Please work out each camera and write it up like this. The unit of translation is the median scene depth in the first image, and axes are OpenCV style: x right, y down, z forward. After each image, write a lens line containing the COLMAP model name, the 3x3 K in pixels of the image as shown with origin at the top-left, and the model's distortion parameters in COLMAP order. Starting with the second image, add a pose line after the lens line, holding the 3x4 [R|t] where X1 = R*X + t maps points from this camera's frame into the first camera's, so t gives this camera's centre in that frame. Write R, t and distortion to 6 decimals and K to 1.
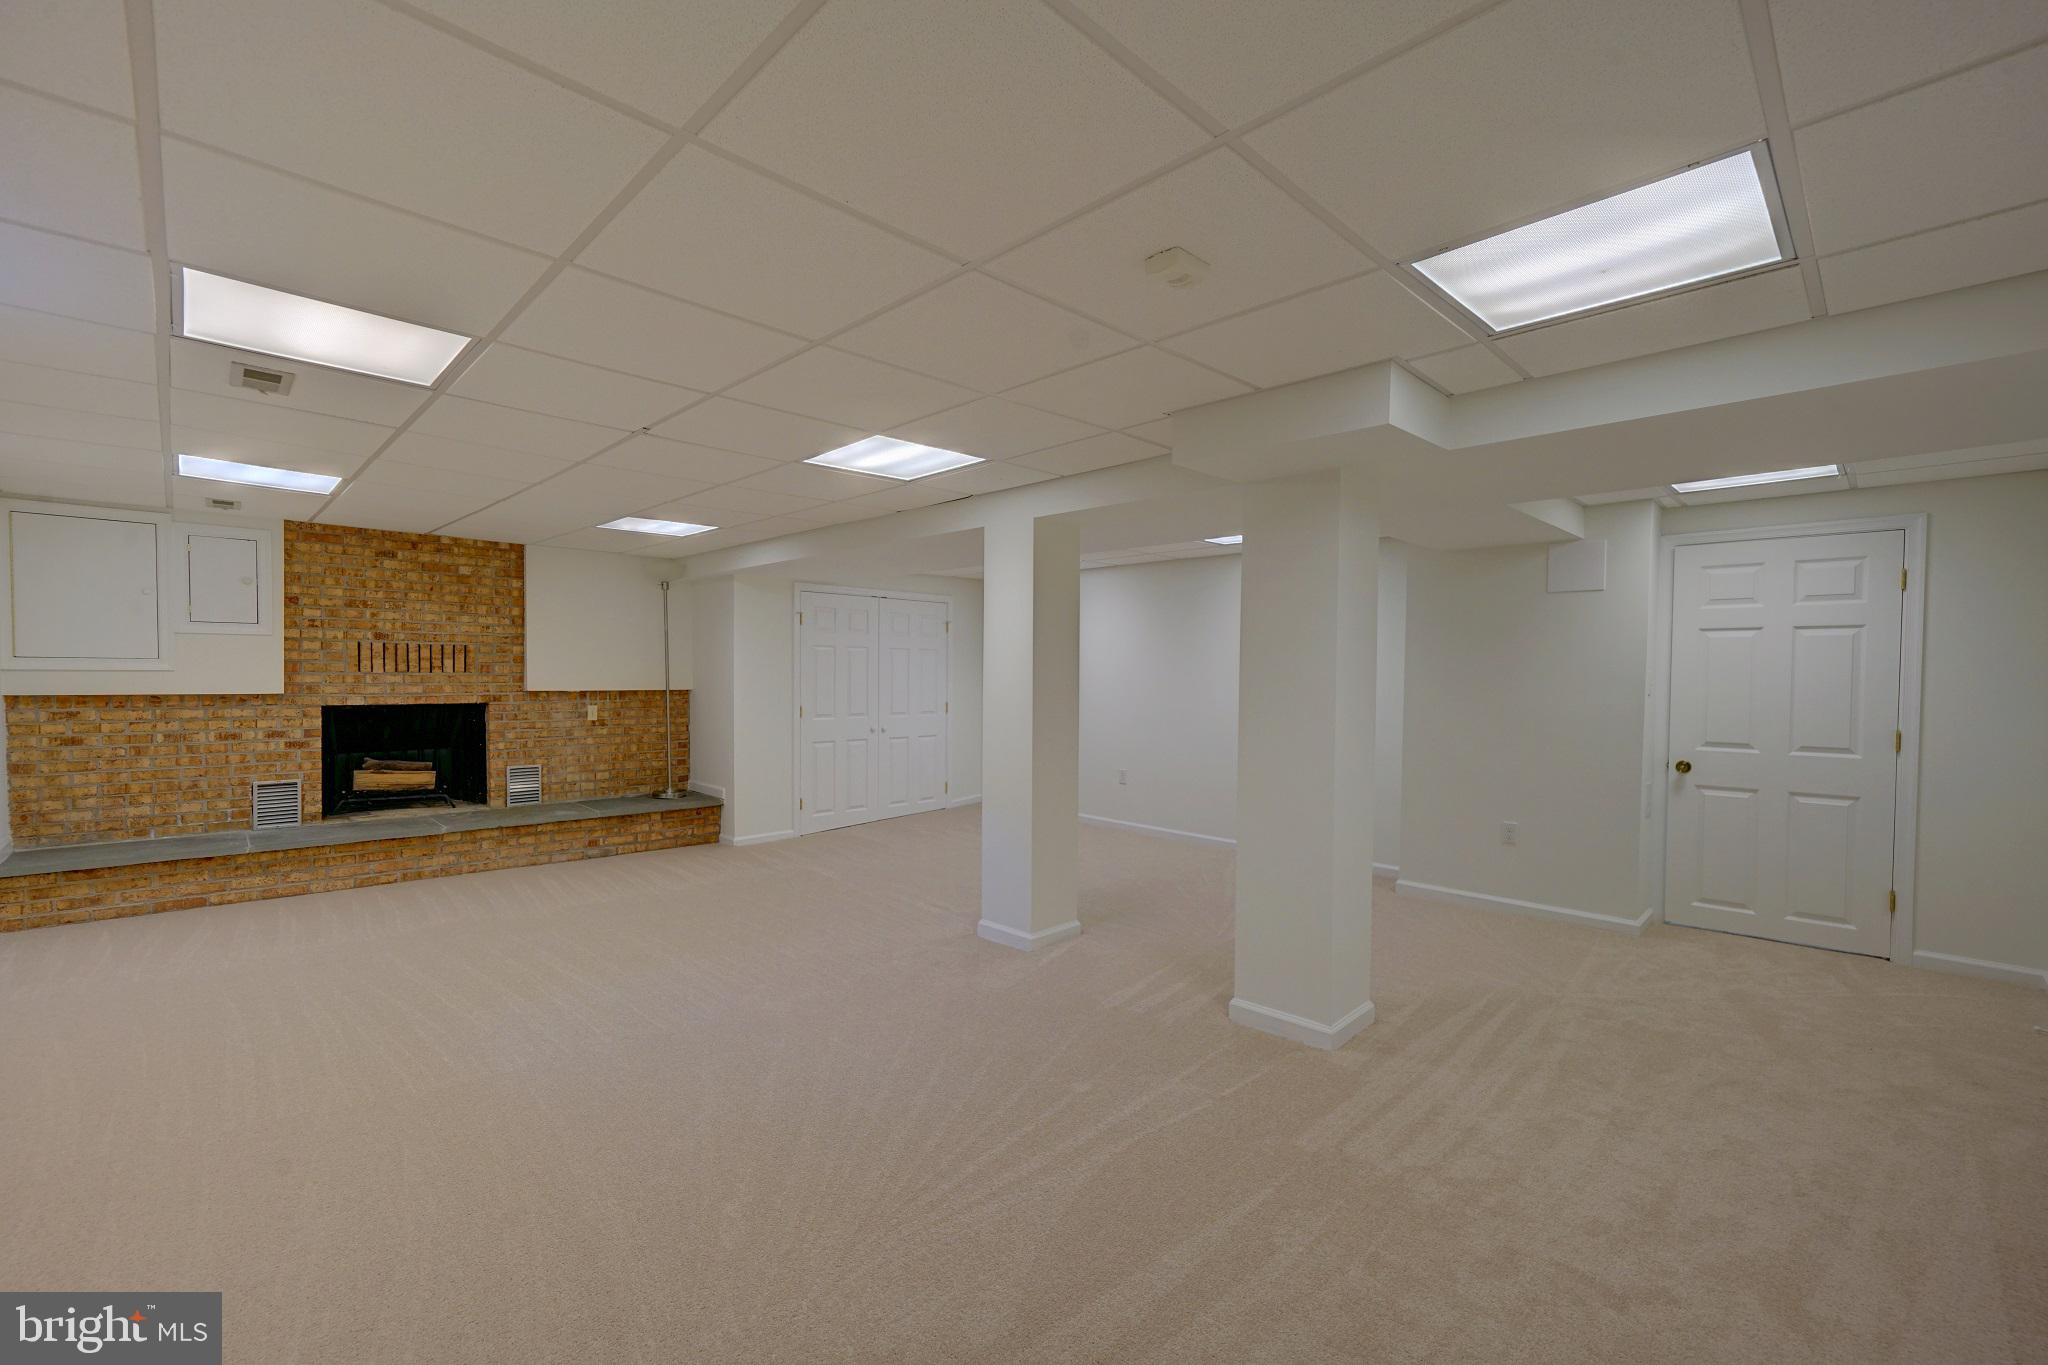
lens RADIAL K [[845.8, 0, 1024.0], [0, 845.8, 682.5], [0, 0, 1]] dist [0.000787, 0.000294]
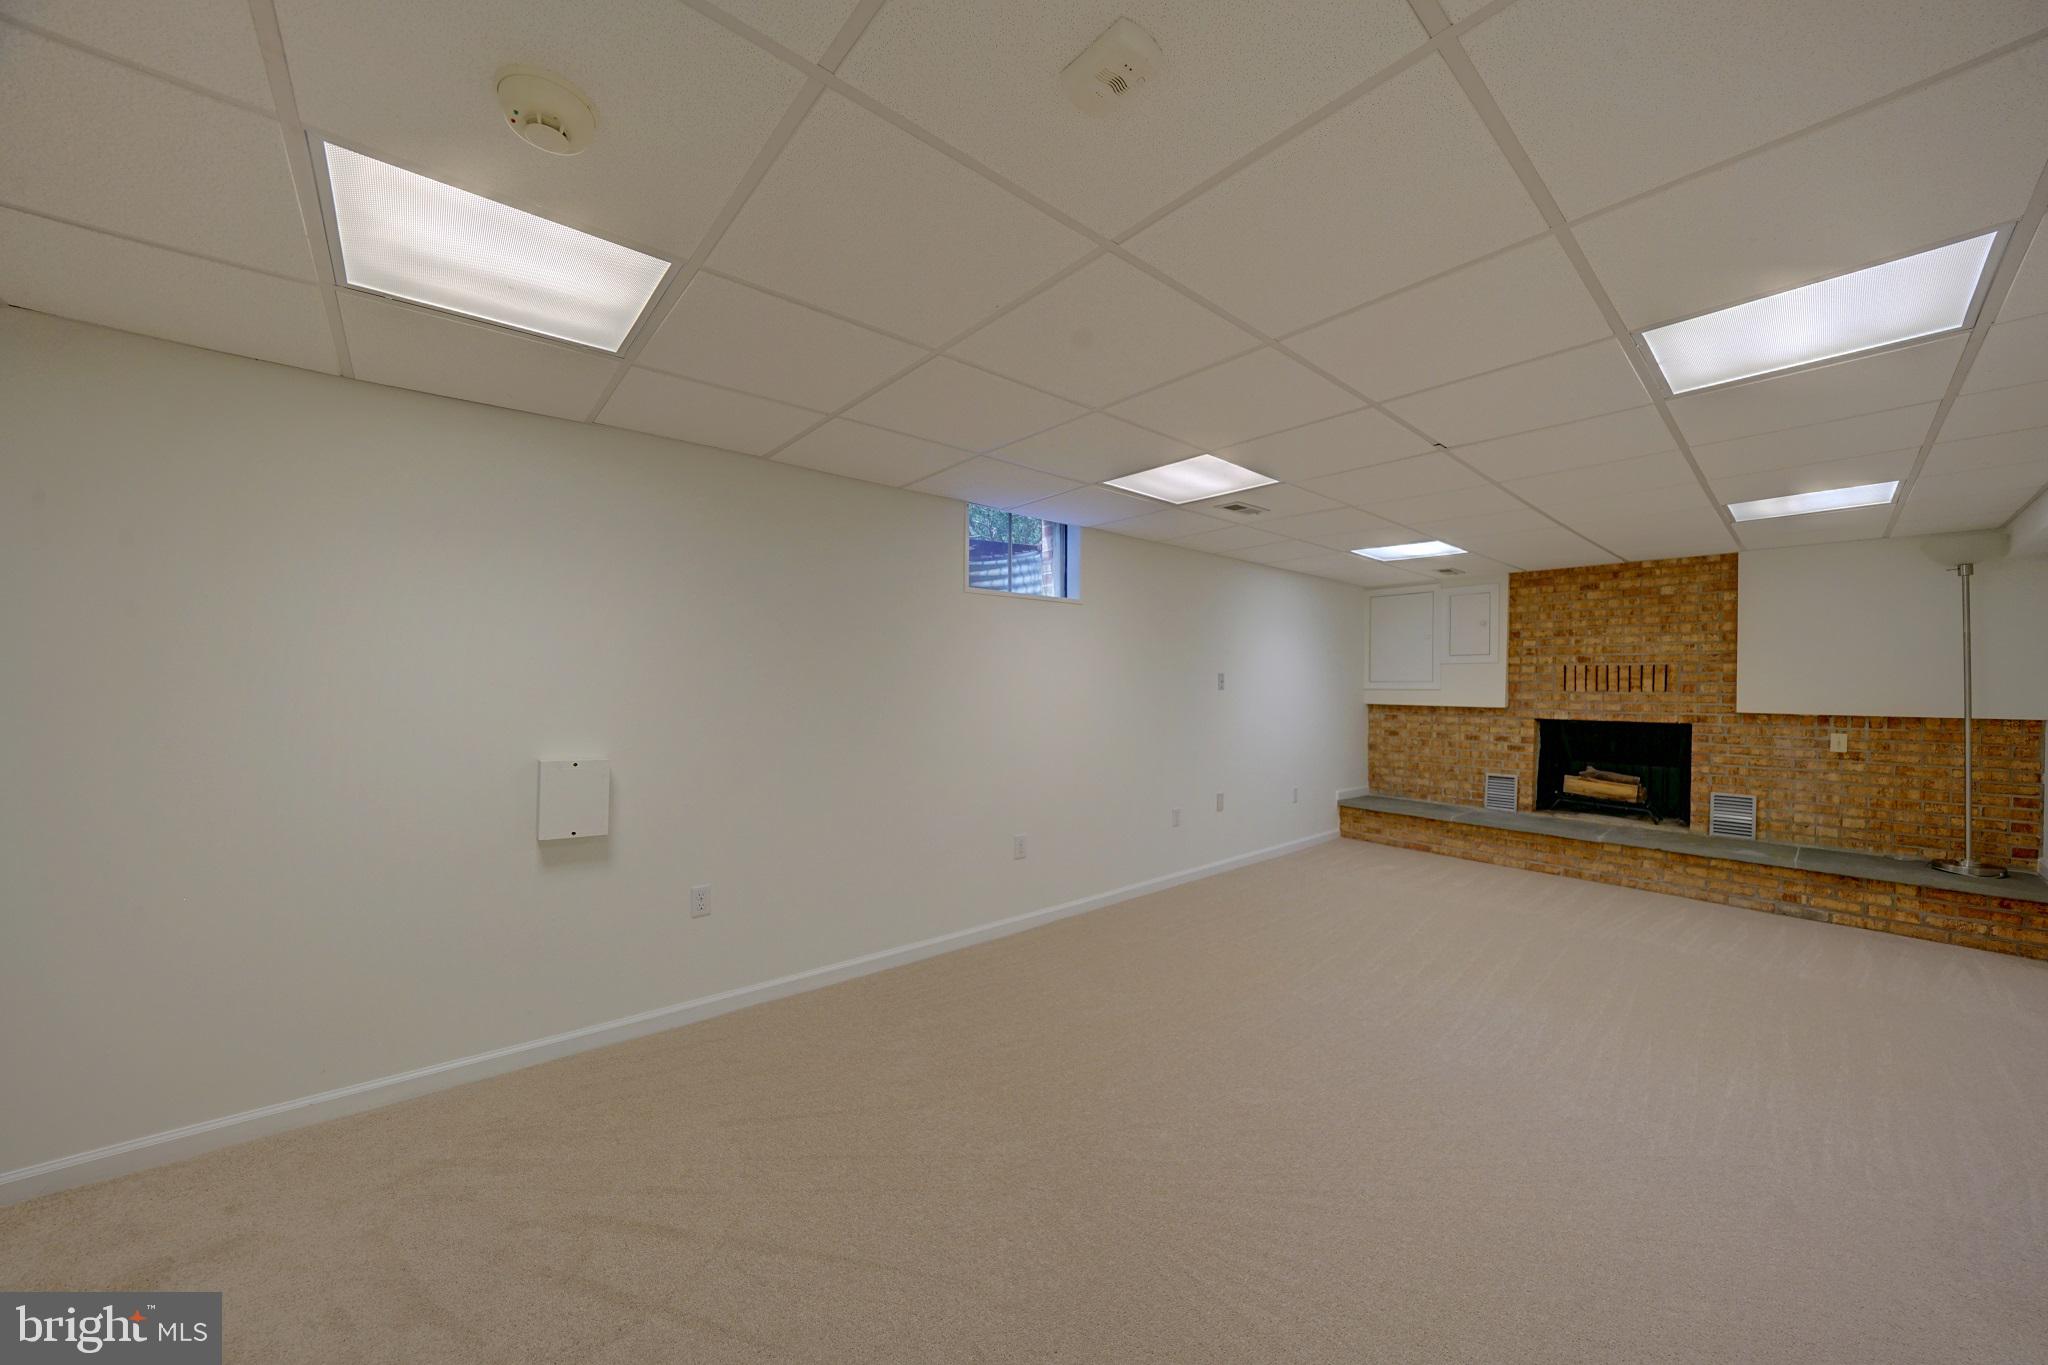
lens RADIAL K [[728.7, 0, 1024.0], [0, 728.7, 682.5], [0, 0, 1]] dist [-0.000622, -0.000127]
pose [[-0.045444, -0.010514, -0.998912, 0.248104], [-0.018387, 0.999784, -0.009687, -0.000711], [0.998798, 0.017927, -0.045627, 0.288252]]
